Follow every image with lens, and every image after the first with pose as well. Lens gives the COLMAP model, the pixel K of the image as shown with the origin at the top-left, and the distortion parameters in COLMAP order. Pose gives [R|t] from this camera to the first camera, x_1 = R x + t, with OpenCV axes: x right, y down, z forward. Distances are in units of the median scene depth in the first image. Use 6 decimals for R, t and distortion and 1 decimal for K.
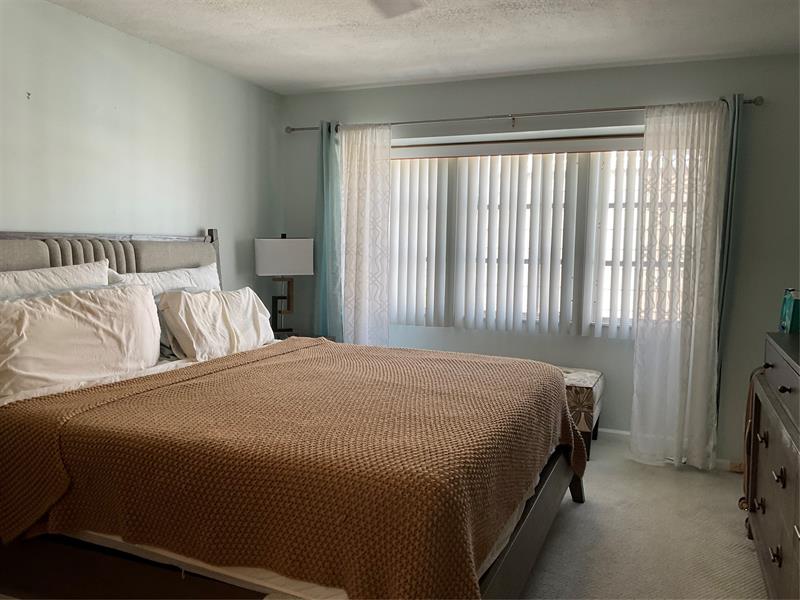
lens RADIAL K [[666.9, 0, 400.8], [0, 666.9, 301.0], [0, 0, 1]] dist [0.073876, -0.136779]
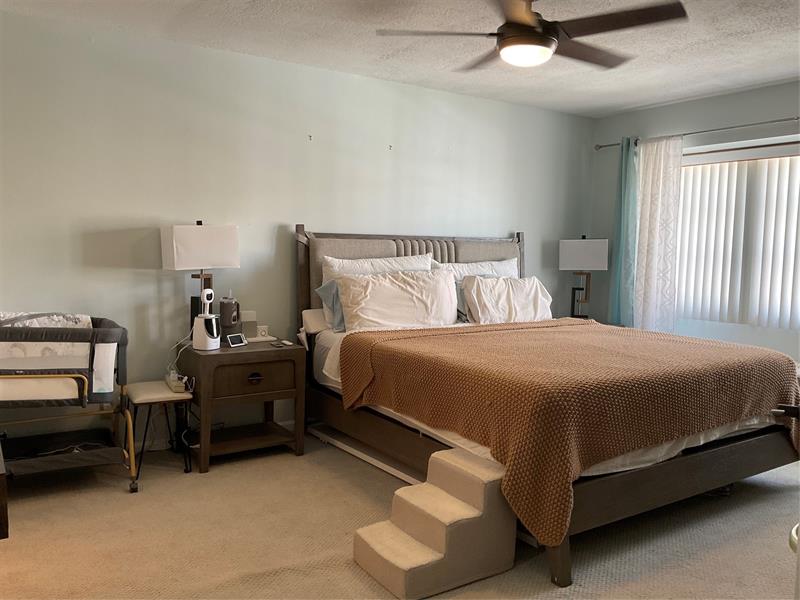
lens RADIAL K [[666.9, 0, 396.5], [0, 666.9, 304.6], [0, 0, 1]] dist [0.073876, -0.136779]
pose [[0.824628, 0.047574, -0.563672, 0.297345], [-0.051213, 0.998644, 0.009364, 0.037286], [0.563353, 0.021146, 0.825946, -0.225652]]
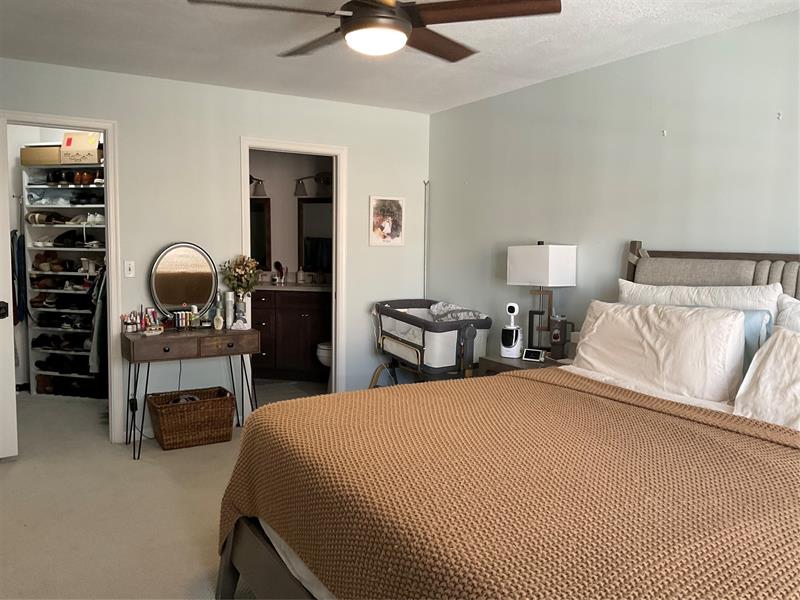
lens RADIAL K [[666.9, 0, 399.7], [0, 666.9, 299.4], [0, 0, 1]] dist [0.073876, -0.136779]
pose [[-0.612926, 0.043247, -0.788956, 0.497442], [-0.089595, 0.988257, 0.123777, -0.094039], [0.785044, 0.146553, -0.601854, 1.016268]]
